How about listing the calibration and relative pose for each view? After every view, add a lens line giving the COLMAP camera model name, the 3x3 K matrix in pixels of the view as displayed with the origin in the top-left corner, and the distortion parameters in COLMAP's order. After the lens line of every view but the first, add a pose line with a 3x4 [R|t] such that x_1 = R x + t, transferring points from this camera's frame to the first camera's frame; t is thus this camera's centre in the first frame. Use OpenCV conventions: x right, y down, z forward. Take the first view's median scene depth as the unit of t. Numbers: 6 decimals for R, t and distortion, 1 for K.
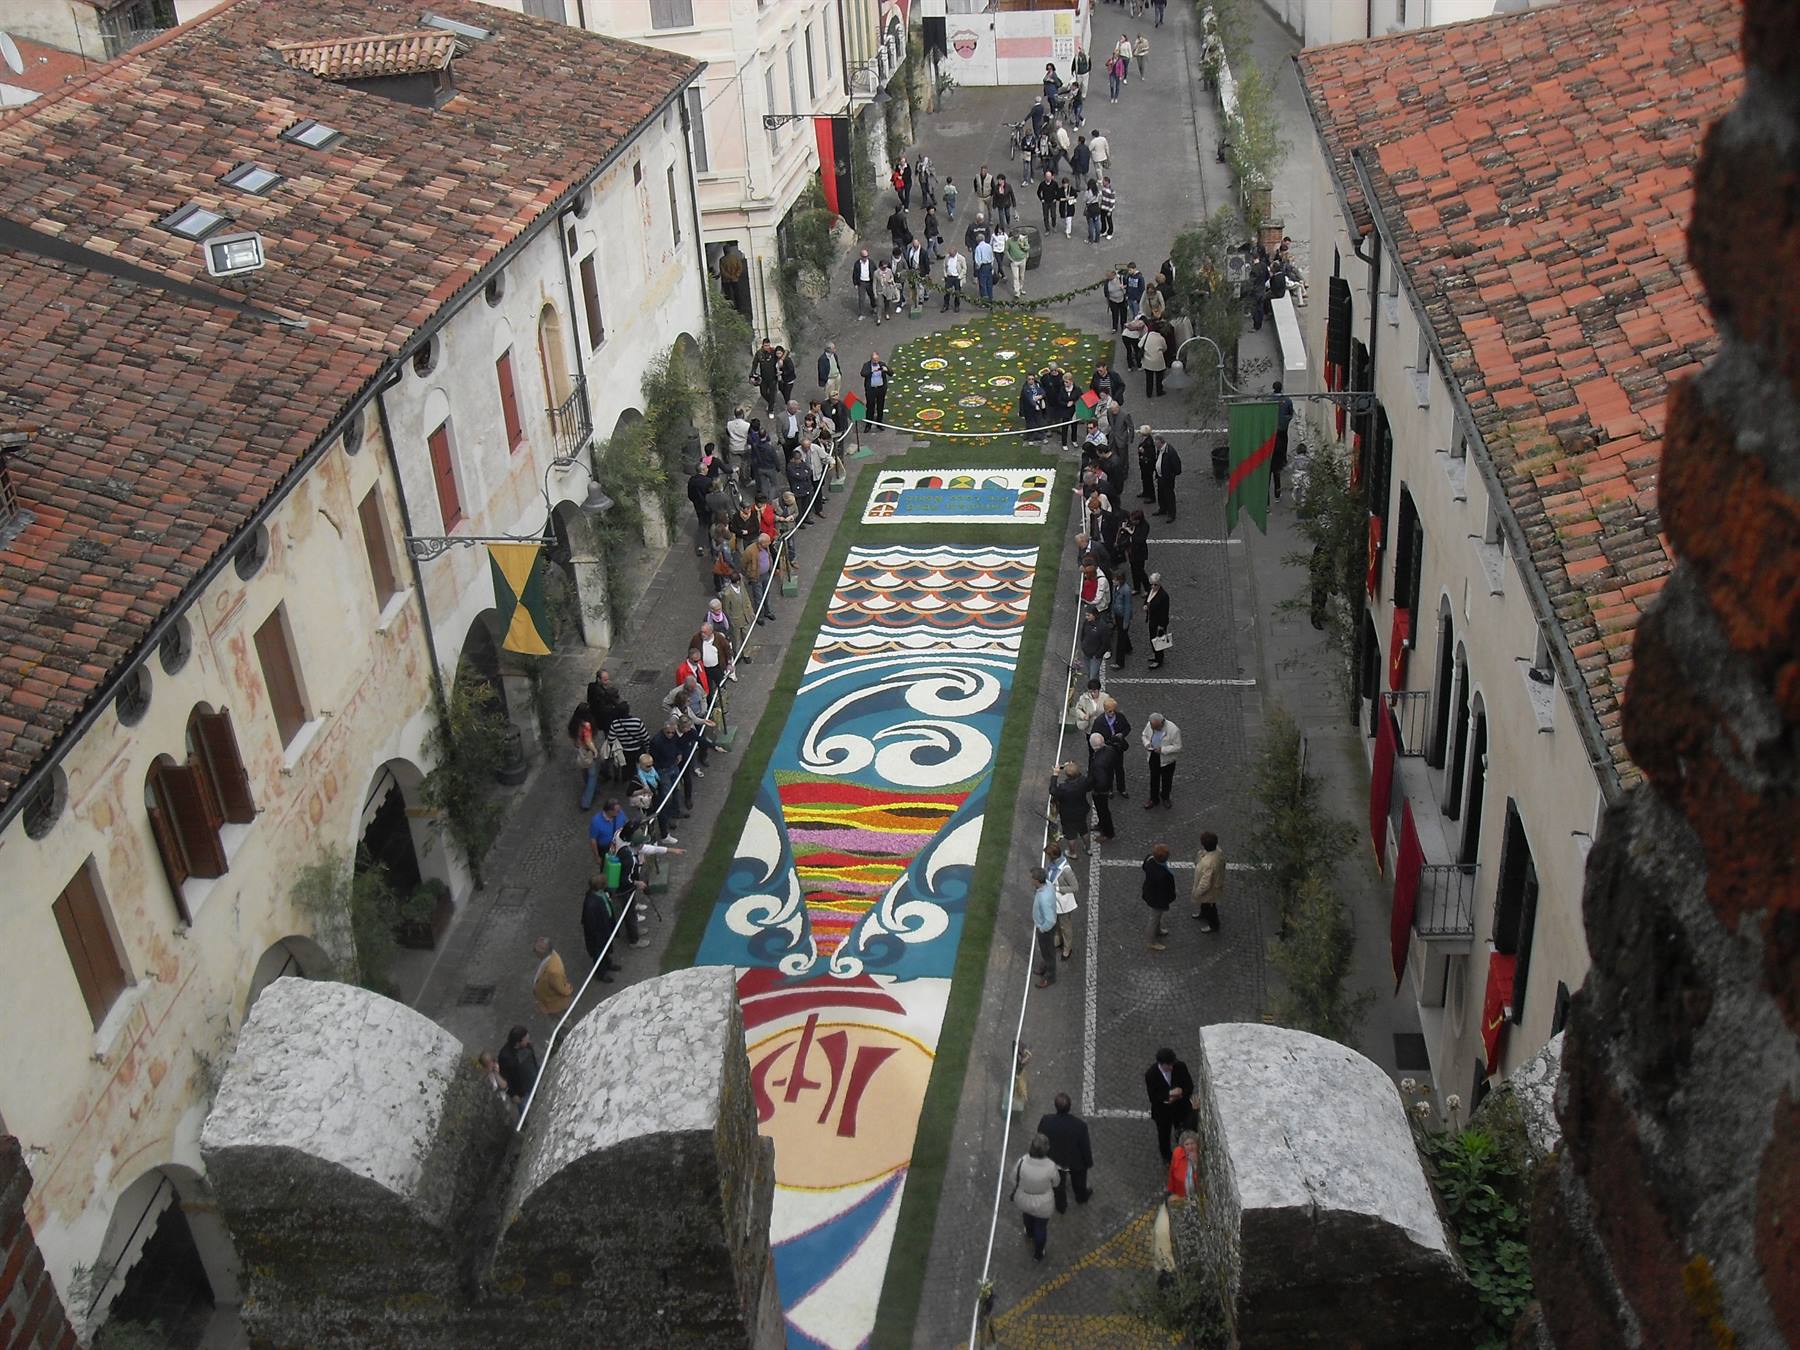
lens RADIAL K [[1993.2, 0, 900.0], [0, 1993.2, 675.0], [0, 0, 1]] dist [-0.190758, 0.181952]
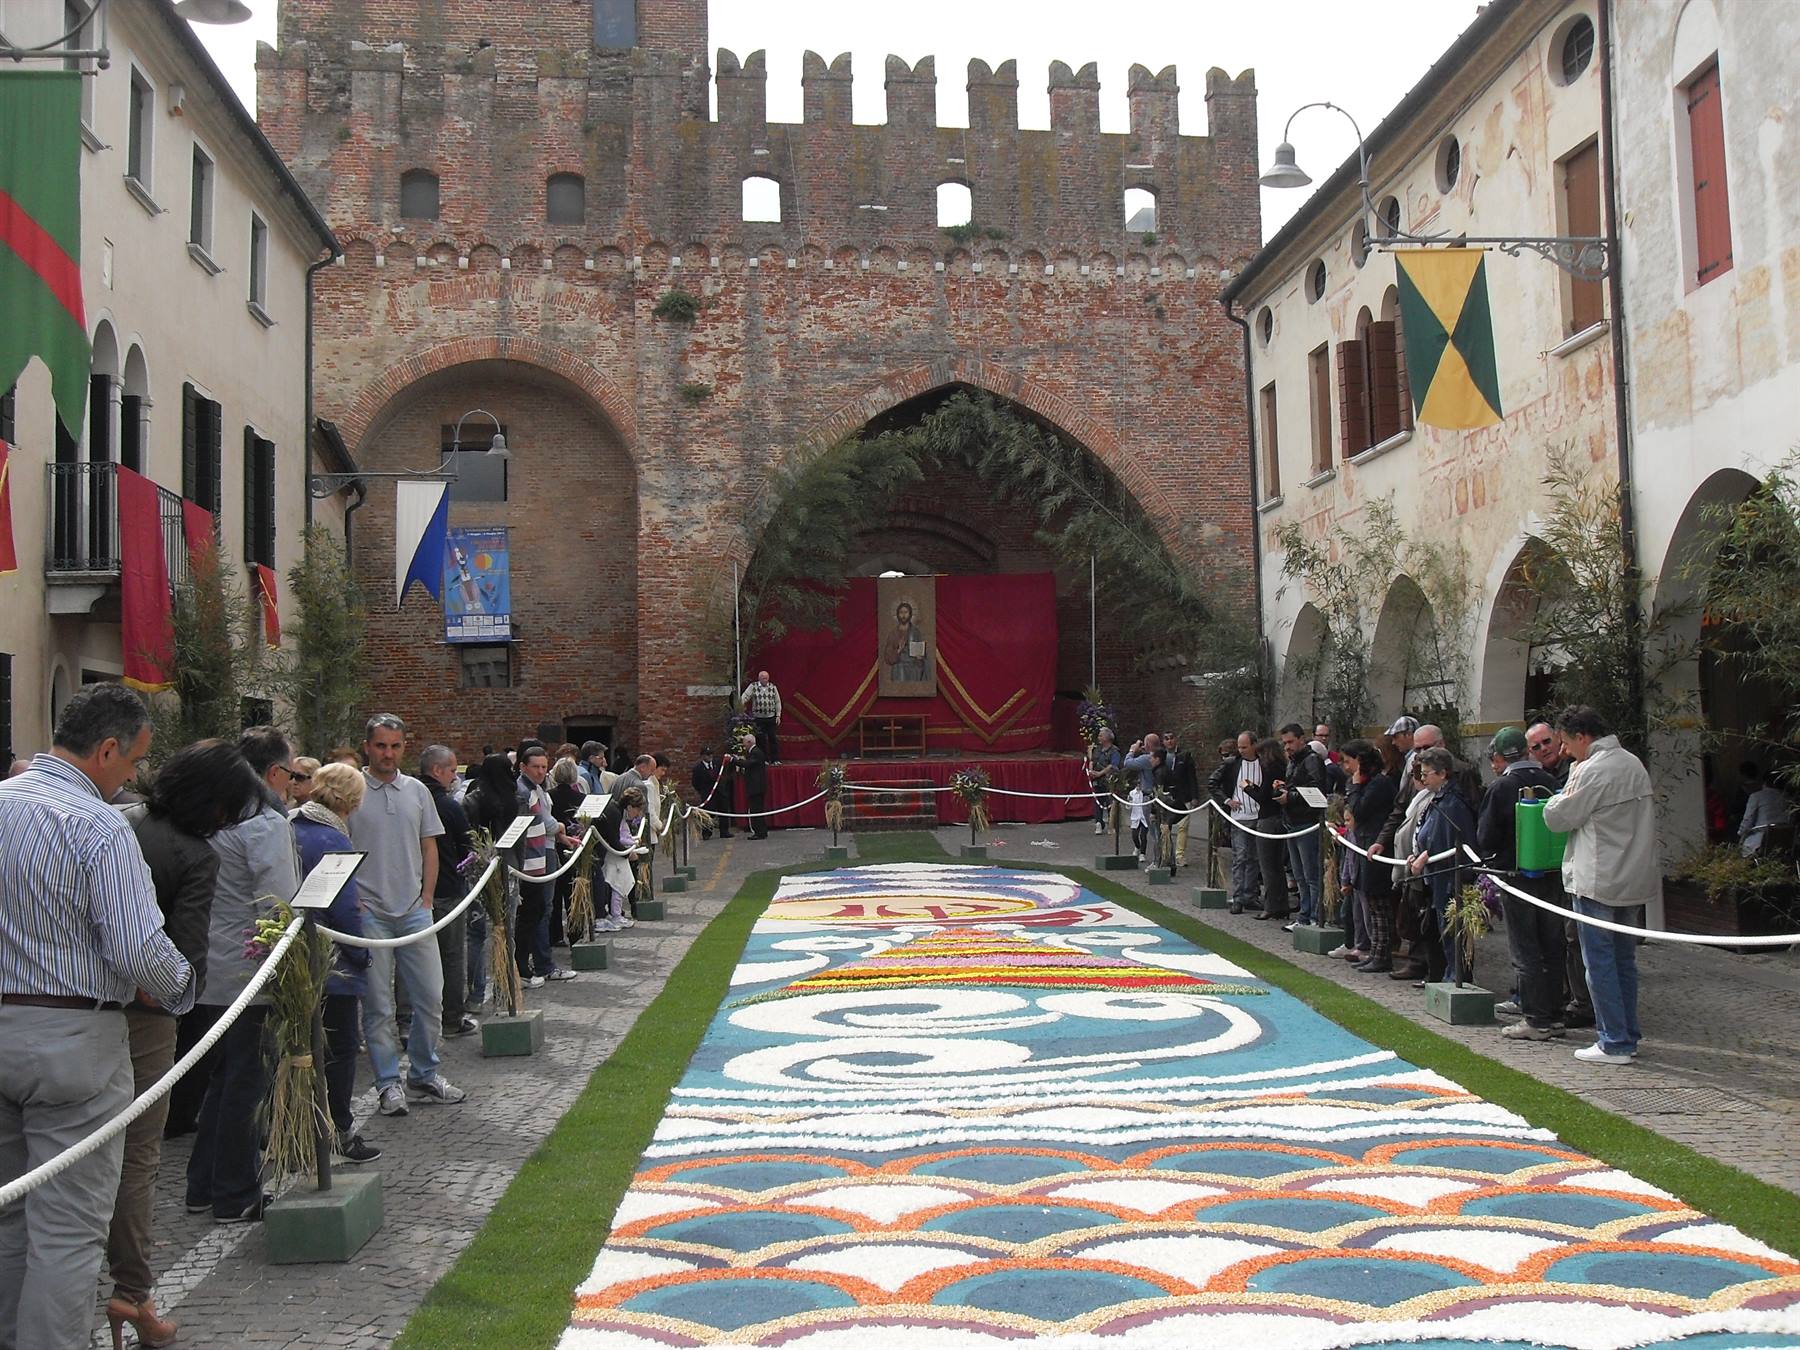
lens RADIAL K [[1993.2, 0, 900.0], [0, 1993.2, 675.0], [0, 0, 1]] dist [-0.190758, 0.181952]
pose [[-0.981112, 0.079161, -0.176500, 0.093220], [-0.010677, 0.888880, 0.458016, -0.232208], [0.193144, 0.451249, -0.871246, 1.607557]]
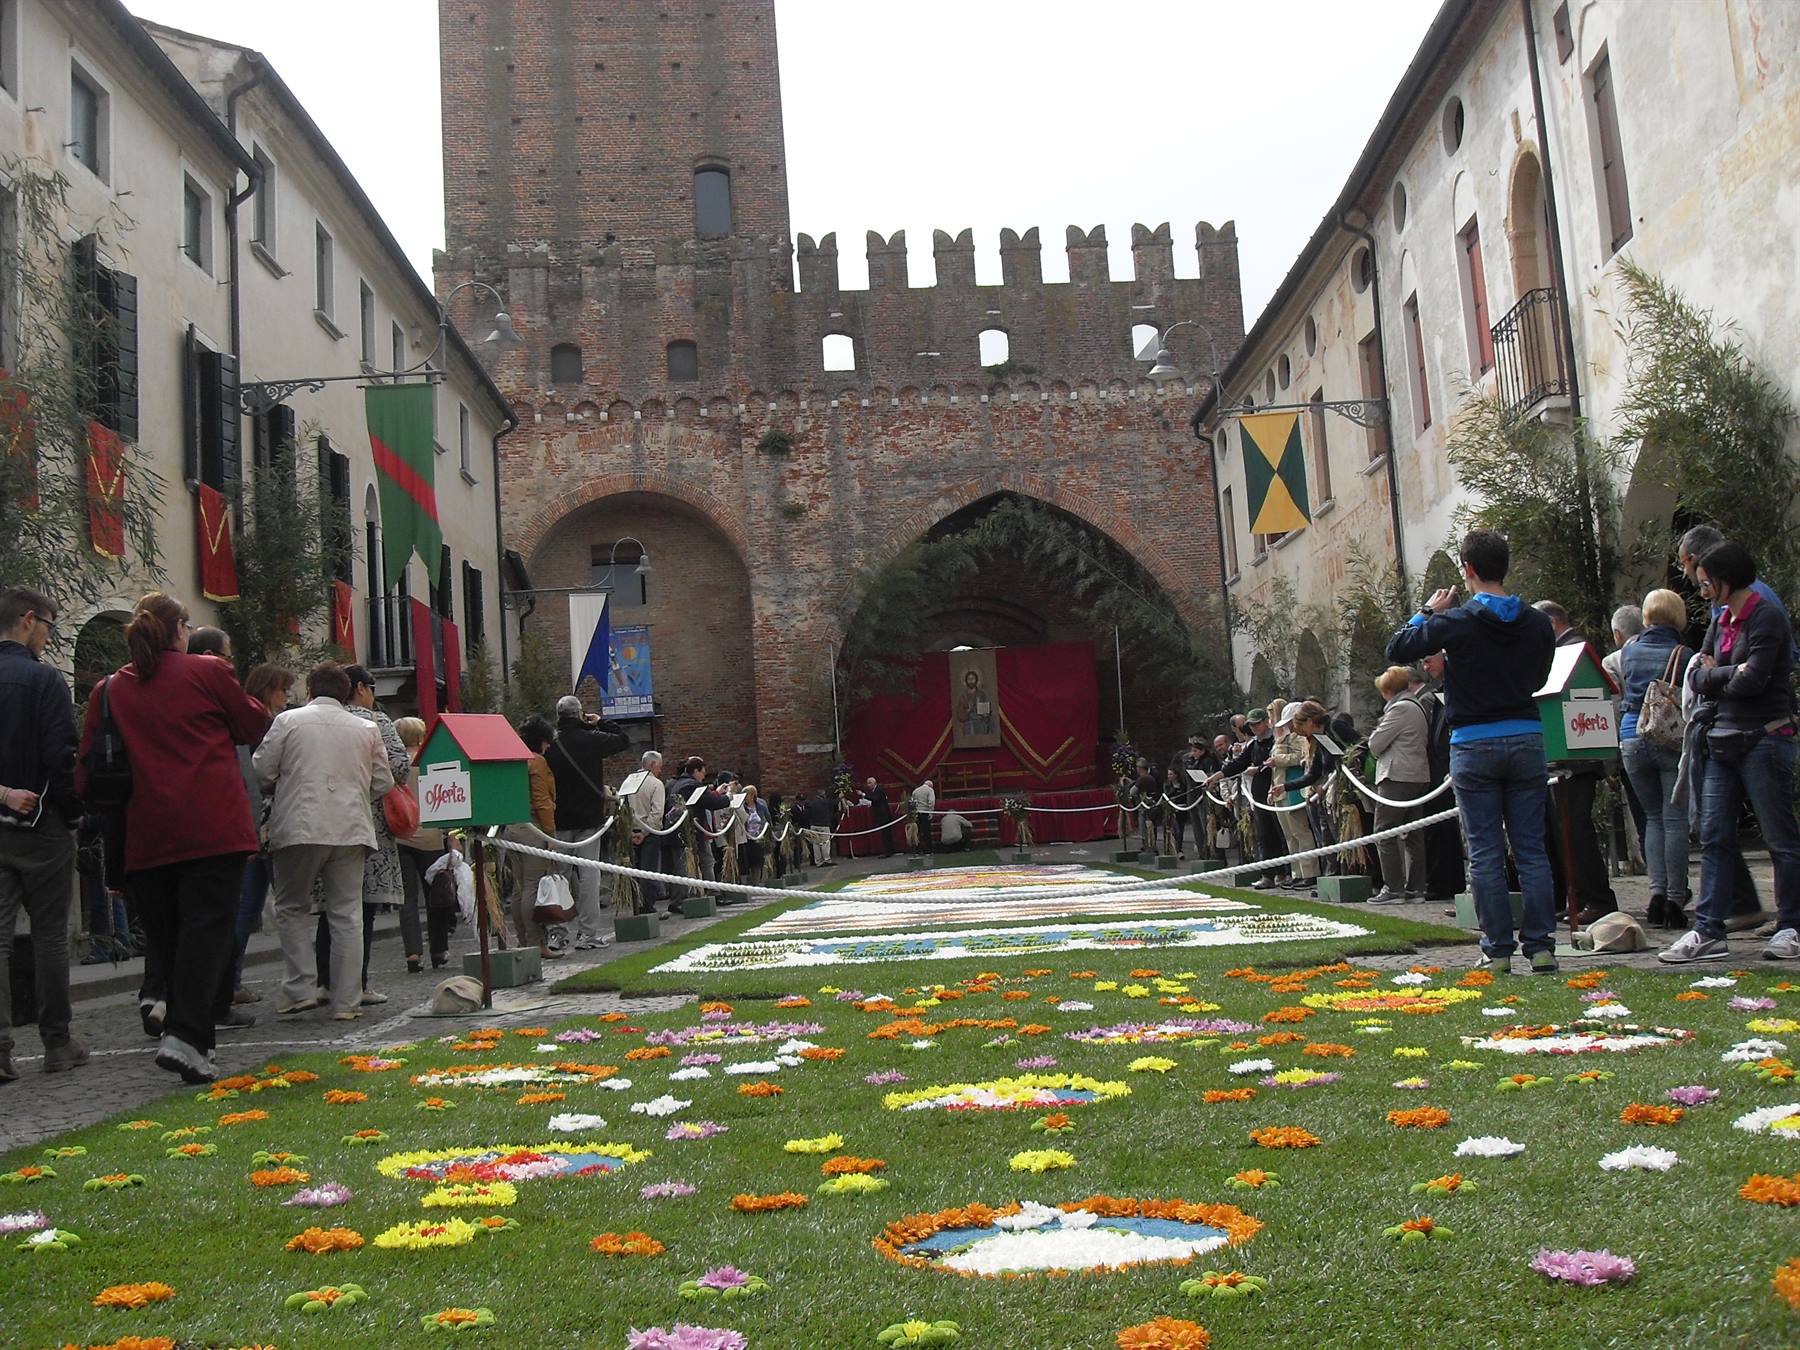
lens RADIAL K [[1993.2, 0, 900.0], [0, 1993.2, 675.0], [0, 0, 1]] dist [-0.190758, 0.181952]
pose [[-0.985104, 0.119075, -0.124062, 0.114769], [0.056456, 0.905423, 0.420740, -0.370904], [0.162428, 0.407468, -0.898658, 1.927505]]
